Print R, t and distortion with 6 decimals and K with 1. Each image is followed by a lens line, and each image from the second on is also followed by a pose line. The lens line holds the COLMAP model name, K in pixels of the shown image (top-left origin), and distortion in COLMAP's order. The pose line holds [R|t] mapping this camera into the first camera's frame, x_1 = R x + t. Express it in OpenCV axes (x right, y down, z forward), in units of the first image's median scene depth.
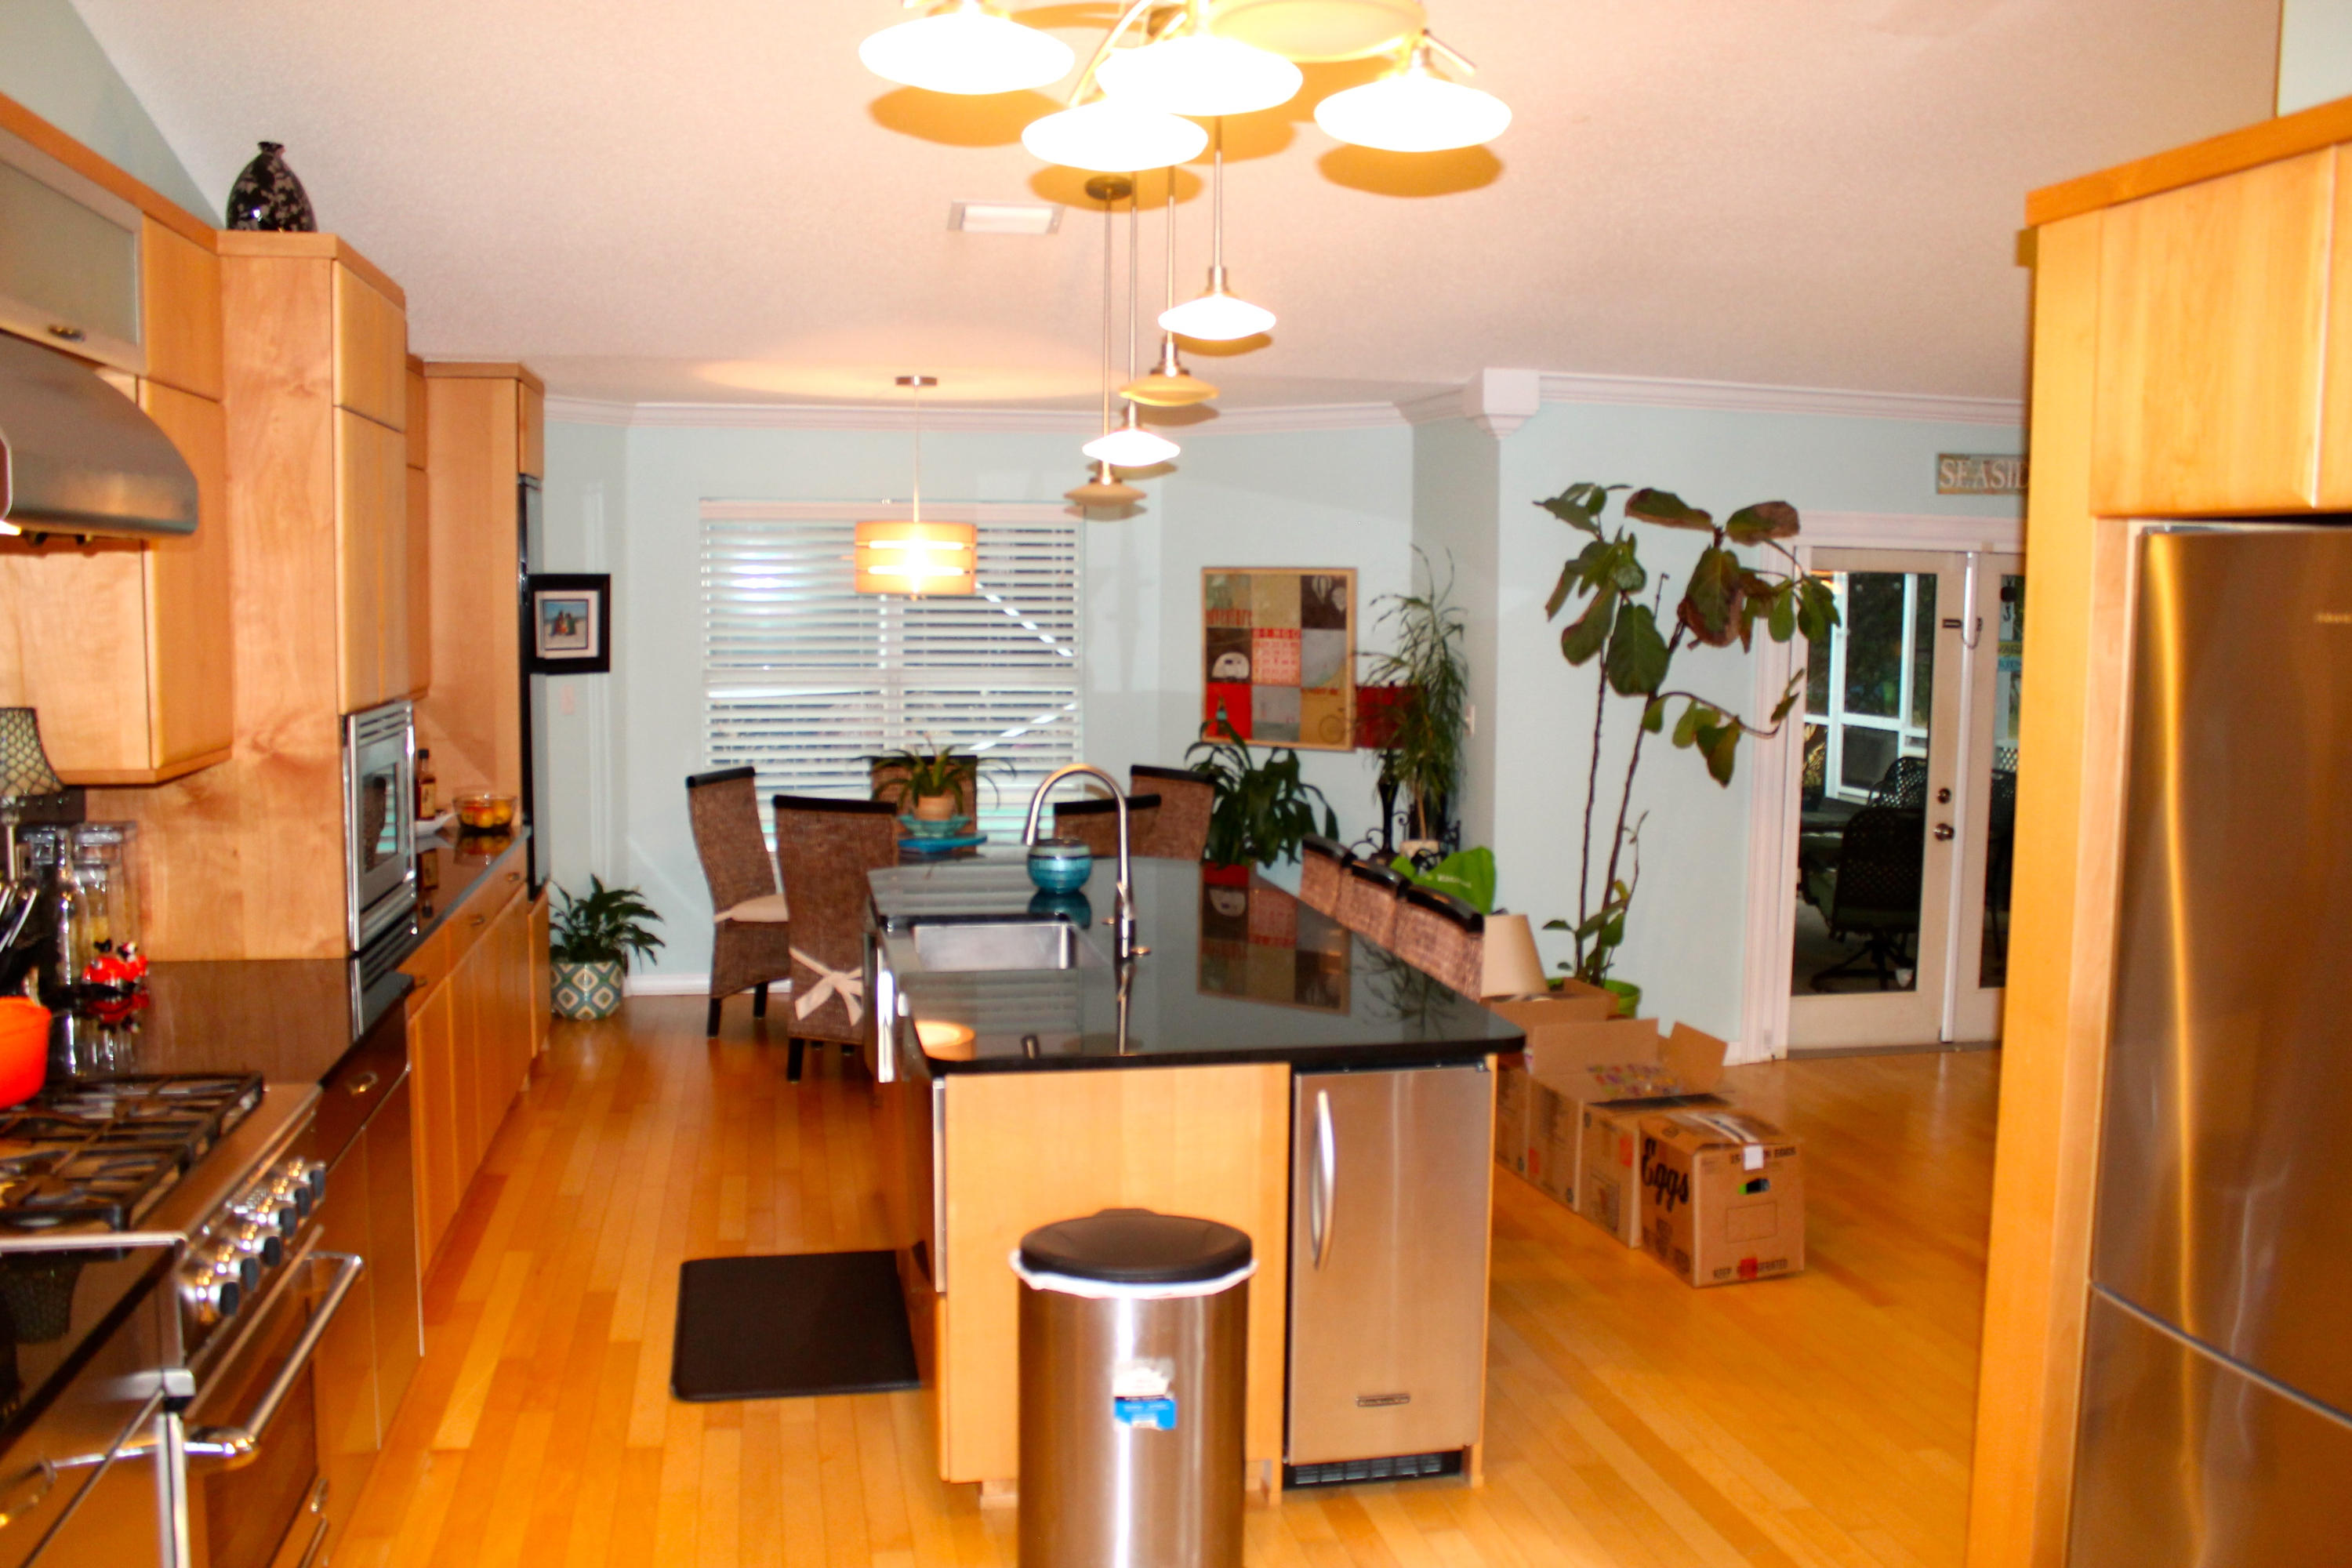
lens RADIAL K [[1977.5, 0, 1156.0], [0, 1977.5, 787.7], [0, 0, 1]] dist [-0.163736, 0.141965]
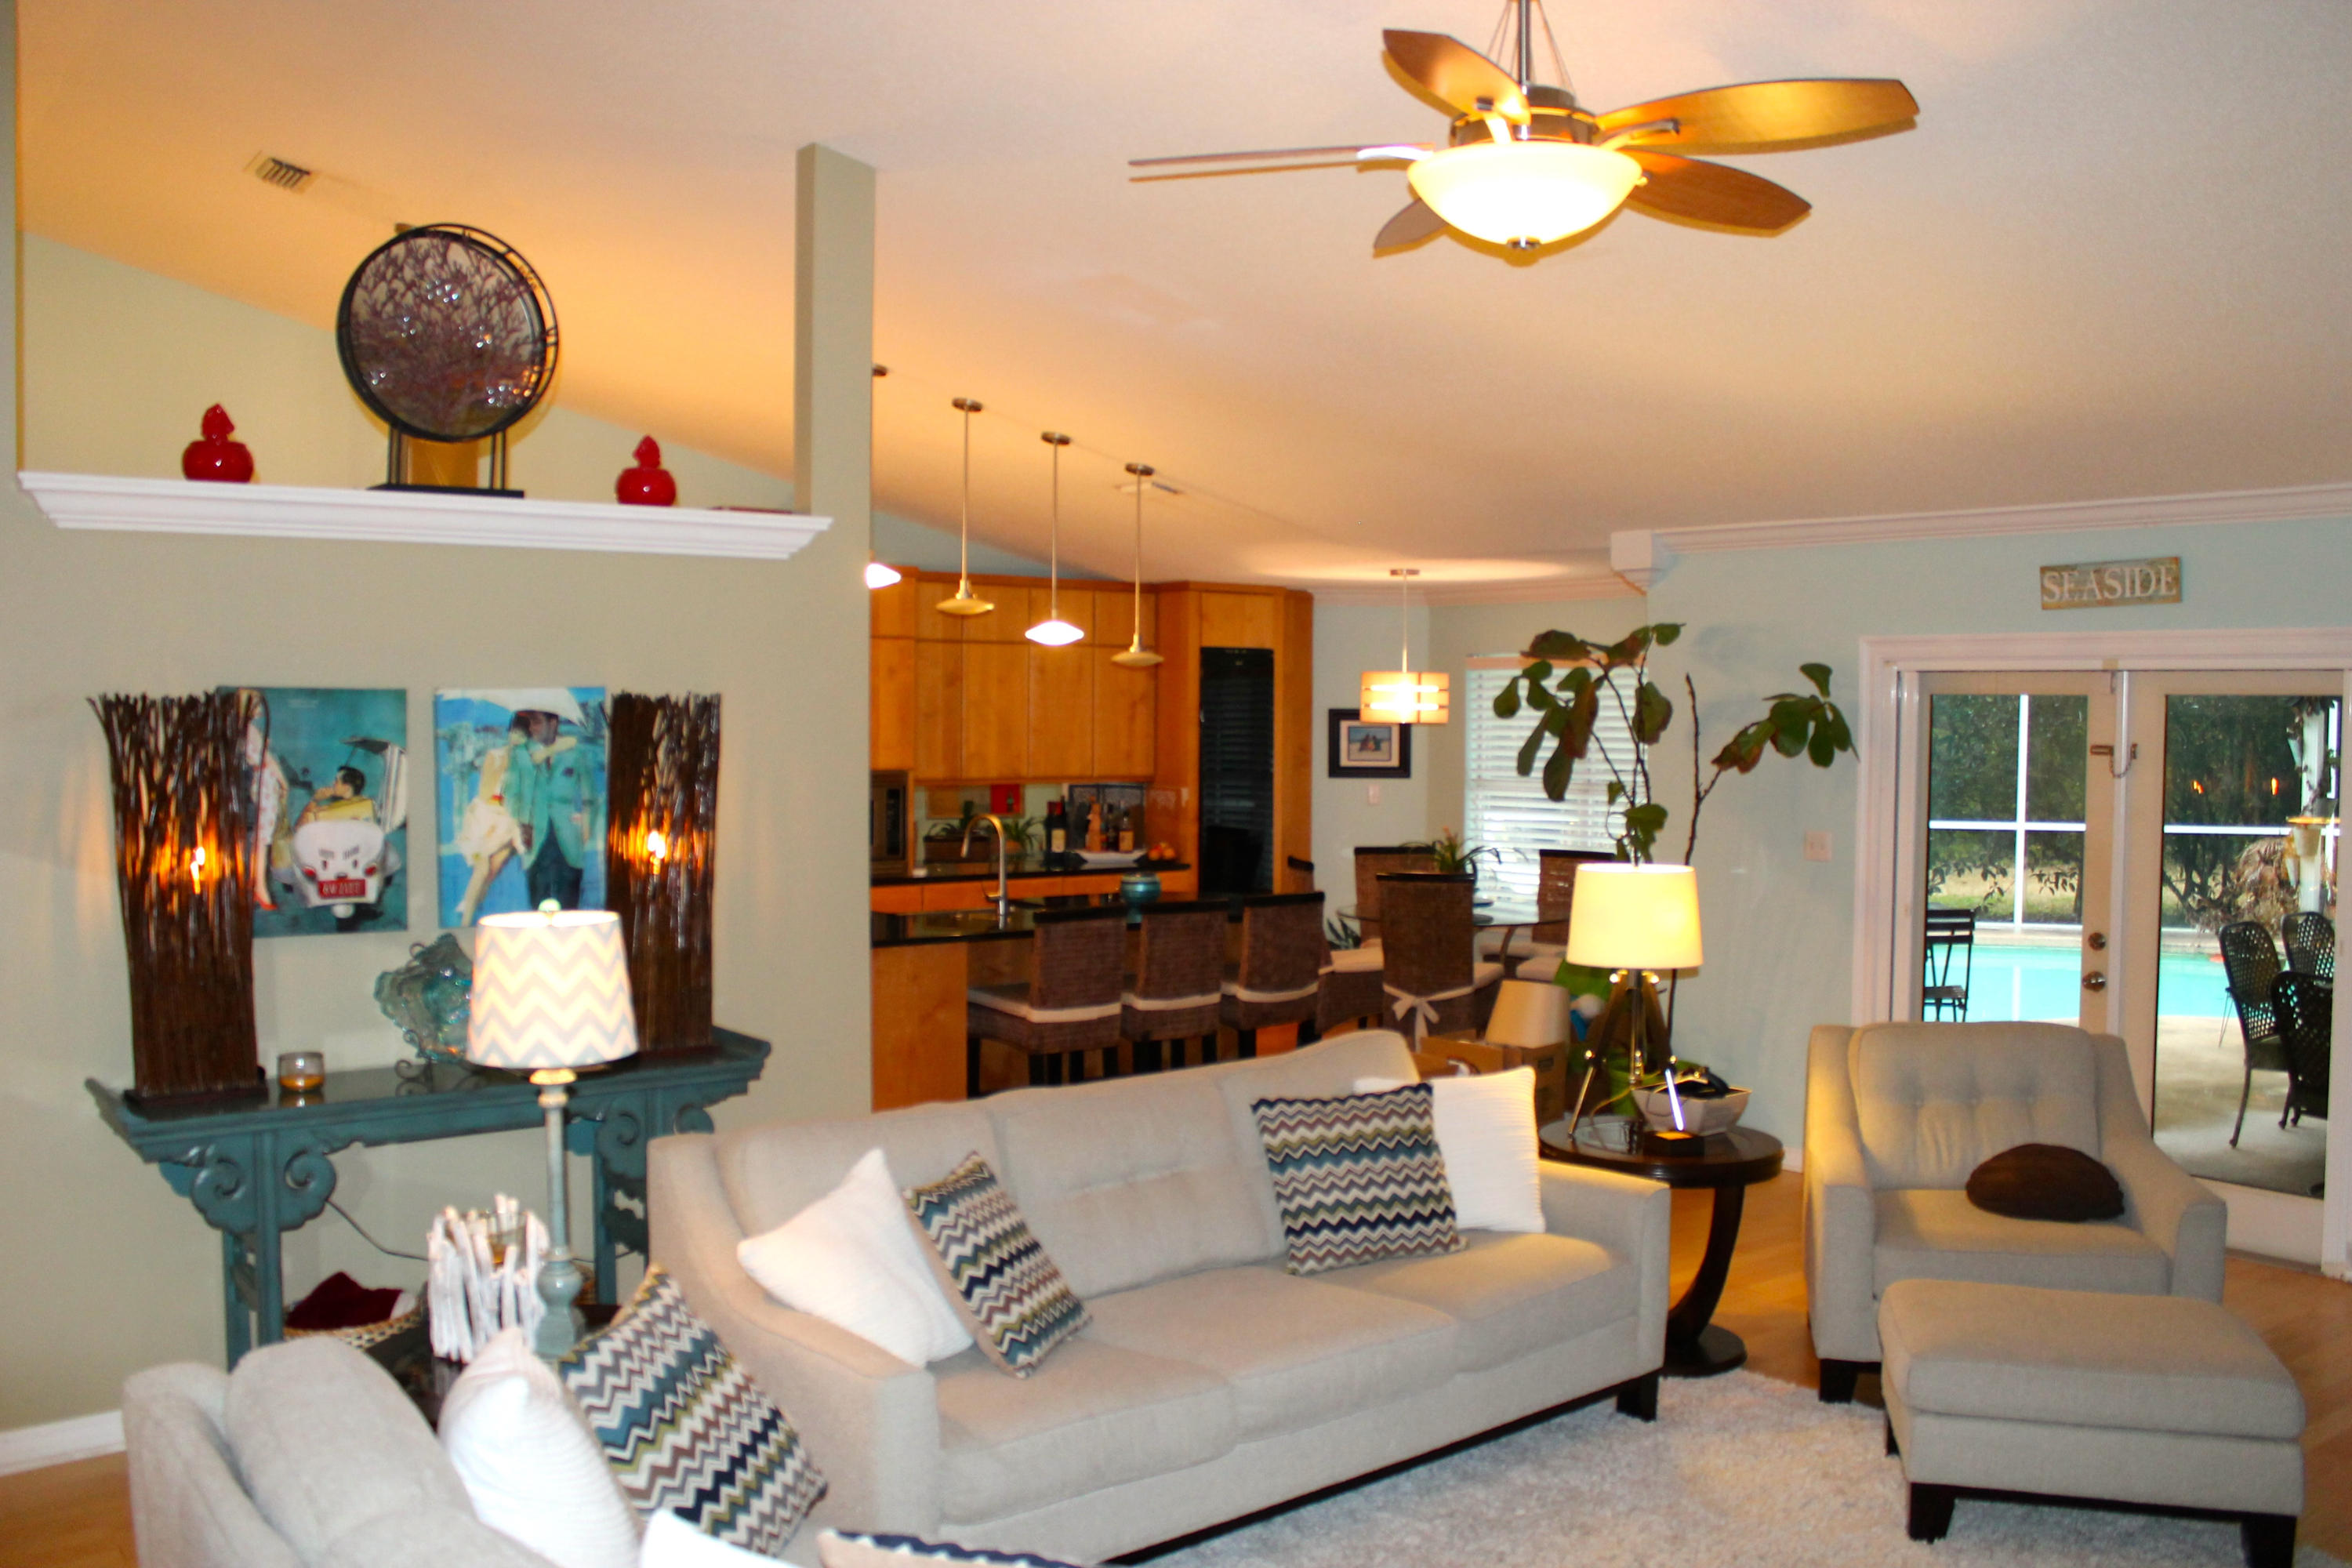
lens RADIAL K [[1977.5, 0, 1172.0], [0, 1977.5, 782.6], [0, 0, 1]] dist [-0.163736, 0.141965]
pose [[0.453401, 0.024508, -0.890970, 1.096627], [-0.092238, 0.995545, -0.019554, -0.013454], [0.886521, 0.091047, 0.453641, 0.226795]]
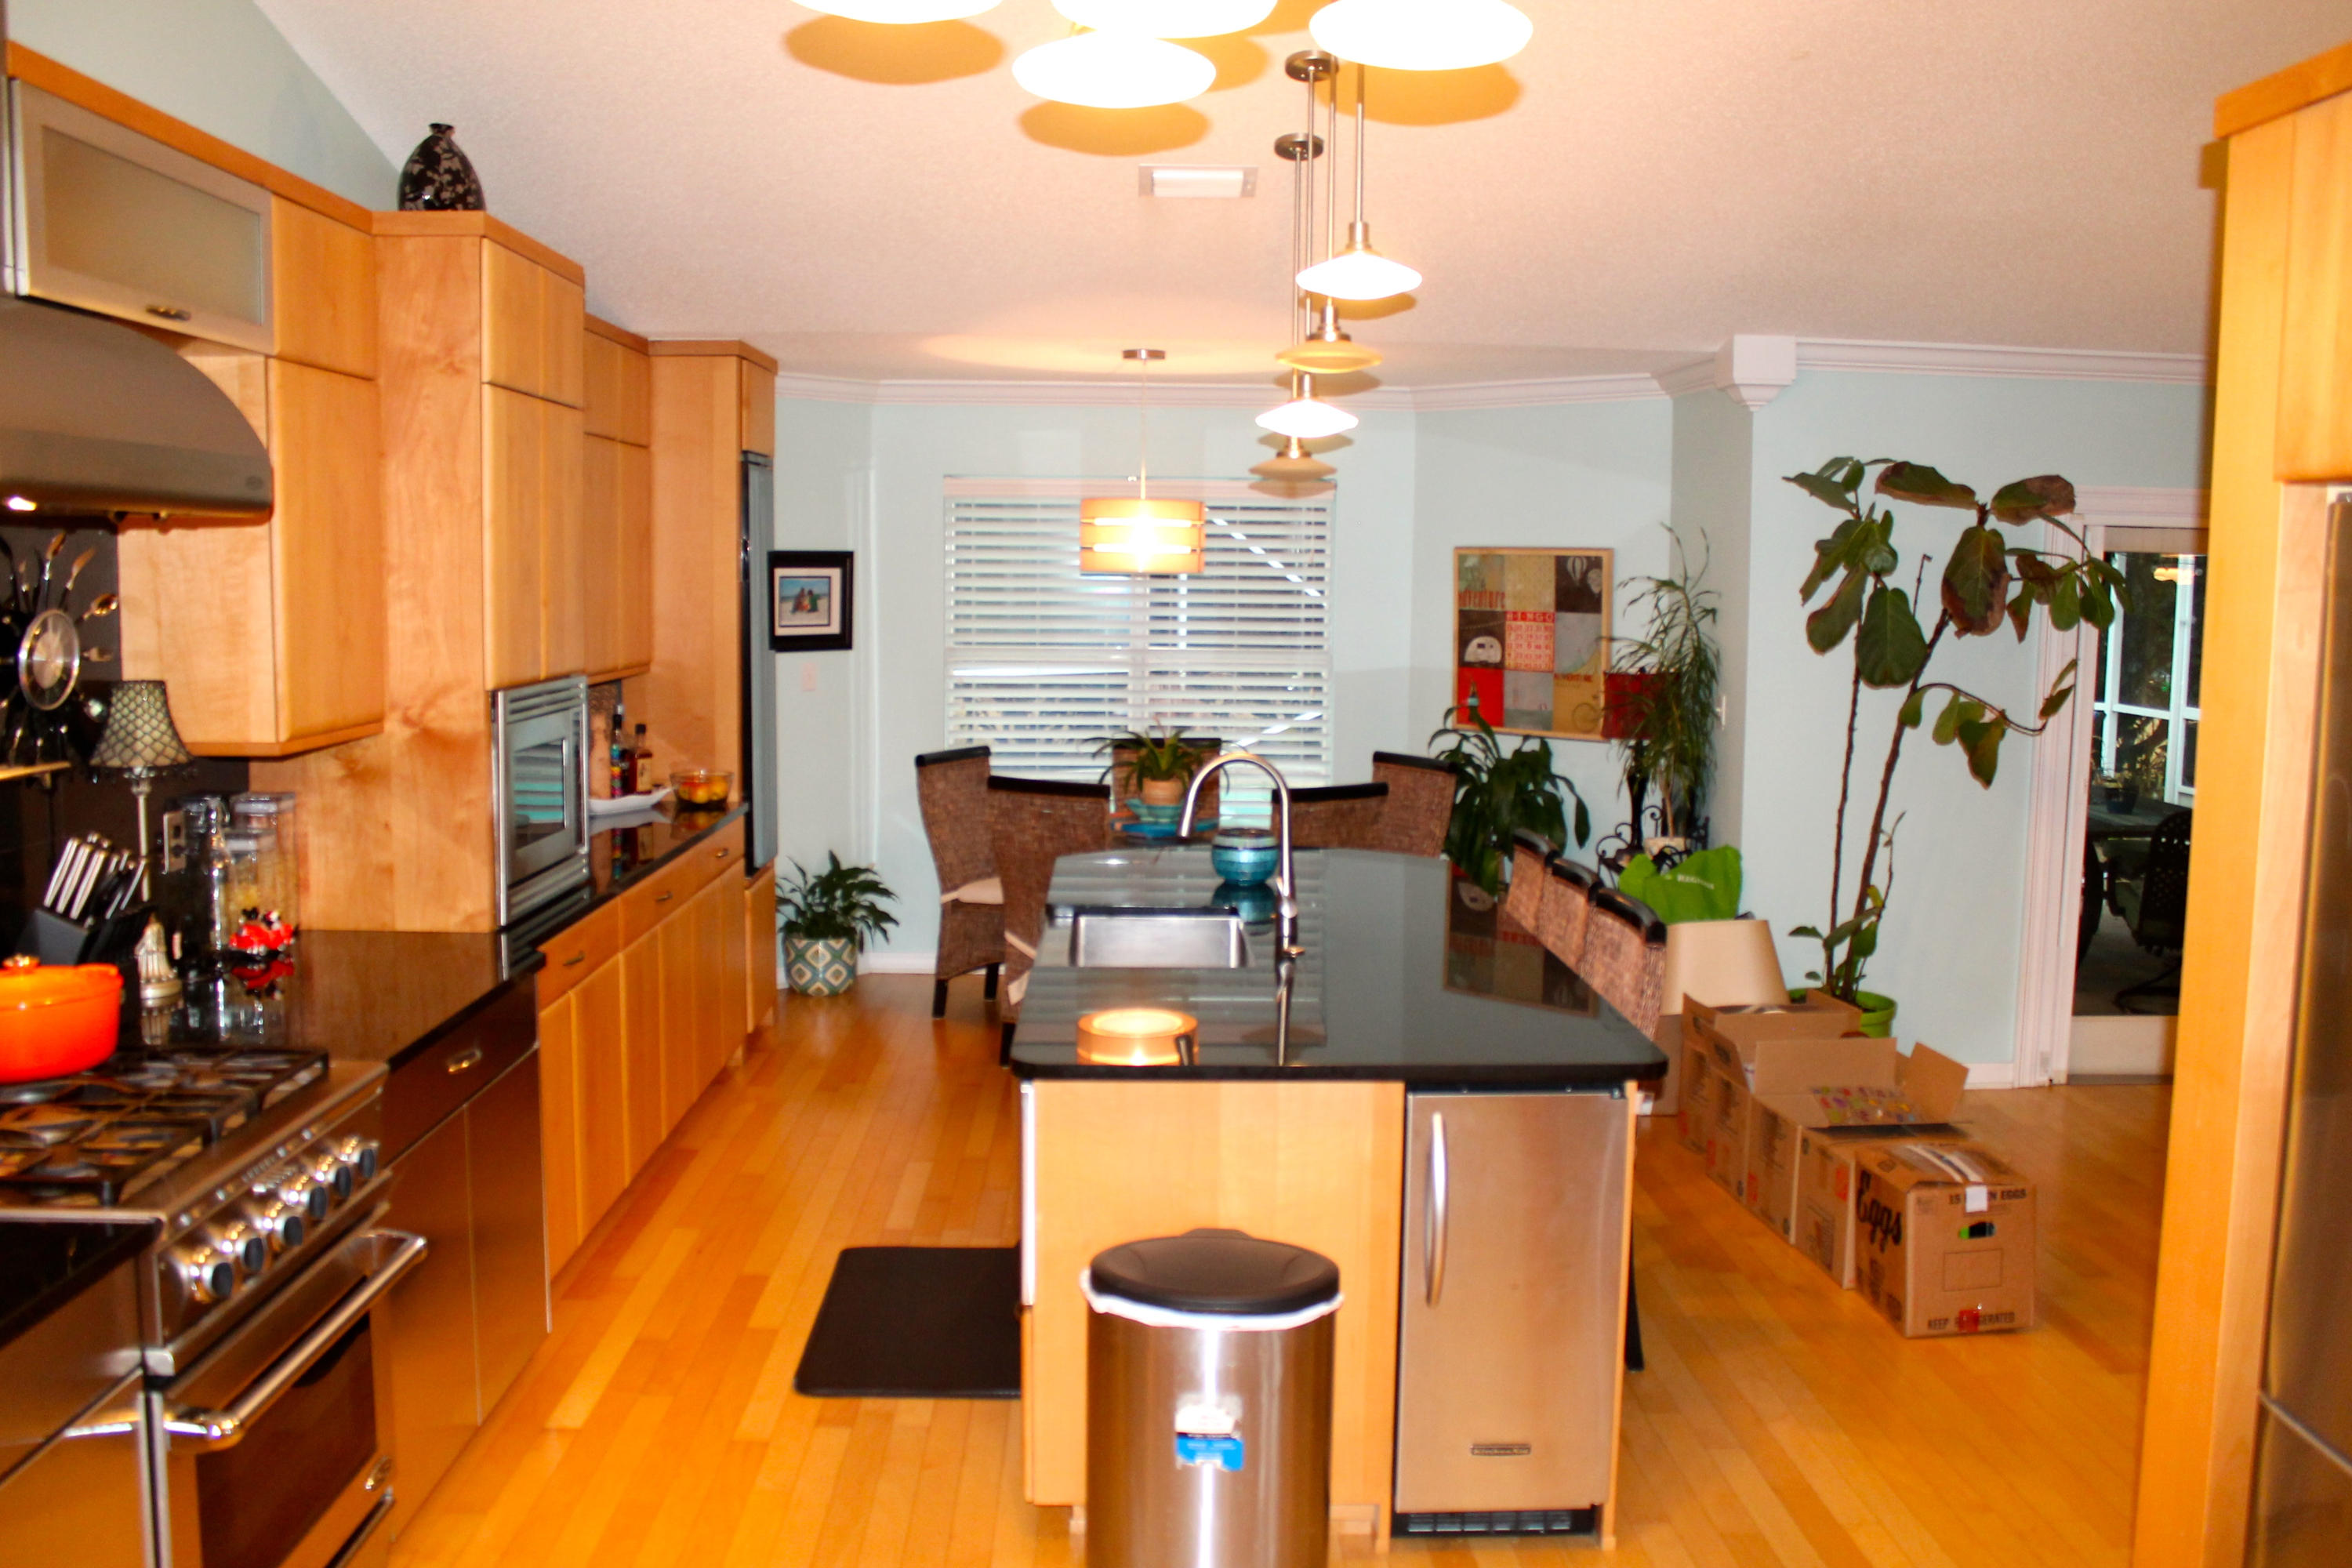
lens RADIAL K [[1977.5, 0, 1161.1], [0, 1977.5, 781.3], [0, 0, 1]] dist [-0.163736, 0.141965]
pose [[0.985339, 0.019945, -0.169438, 0.057625], [-0.018839, 0.999789, 0.008131, -0.003235], [0.169564, -0.004820, 0.985507, 0.037775]]
